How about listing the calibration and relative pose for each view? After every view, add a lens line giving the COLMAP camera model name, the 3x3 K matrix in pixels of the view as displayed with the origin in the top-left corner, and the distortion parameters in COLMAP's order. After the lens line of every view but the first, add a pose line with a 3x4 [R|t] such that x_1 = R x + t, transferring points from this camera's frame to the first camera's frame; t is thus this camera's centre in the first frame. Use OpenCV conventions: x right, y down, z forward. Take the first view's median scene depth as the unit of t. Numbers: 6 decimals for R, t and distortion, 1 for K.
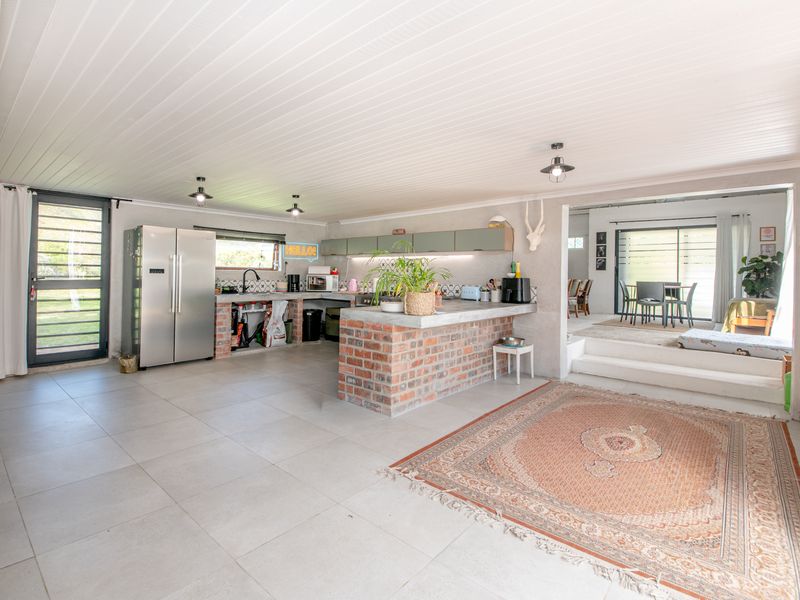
lens RADIAL K [[396.3, 0, 368.5], [0, 396.3, 271.7], [0, 0, 1]] dist [0.012532, -0.000715]
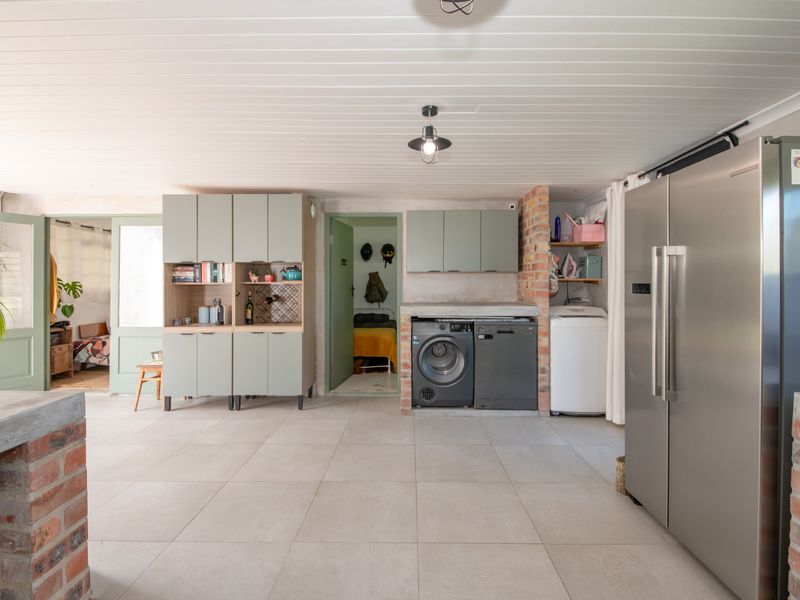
lens RADIAL K [[394.5, 0, 400.4], [0, 394.5, 285.2], [0, 0, 1]] dist [0.012918, -0.000082]
pose [[-0.750585, -0.012877, -0.660649, -0.042233], [-0.005969, 0.999901, -0.012707, 0.002006], [0.660747, -0.005594, -0.750588, 1.182930]]
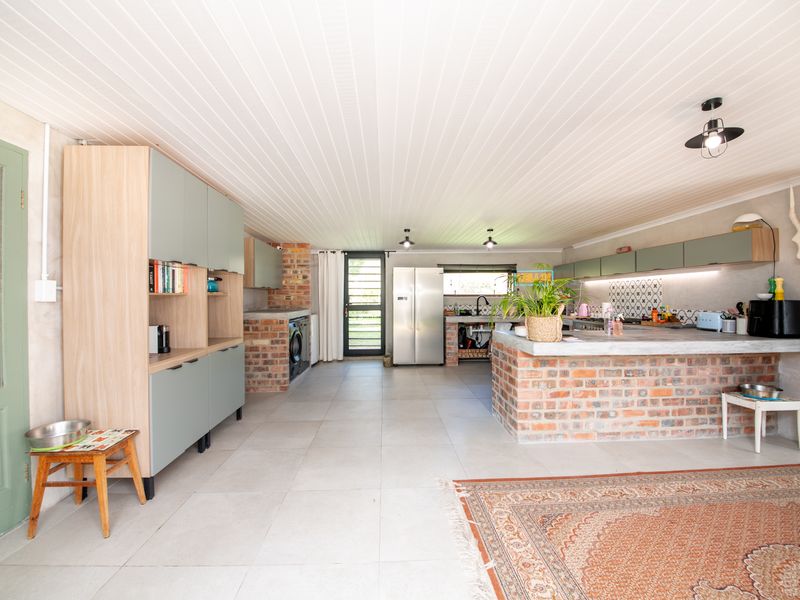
lens RADIAL K [[332.6, 0, 400.0], [0, 332.6, 300.0], [0, 0, 1]] dist [-0.019948, -0.000840]
pose [[0.712141, -0.012431, -0.701926, 0.307866], [0.015794, 0.999874, -0.001684, 0.005582], [0.701859, -0.009887, 0.712248, 0.151287]]
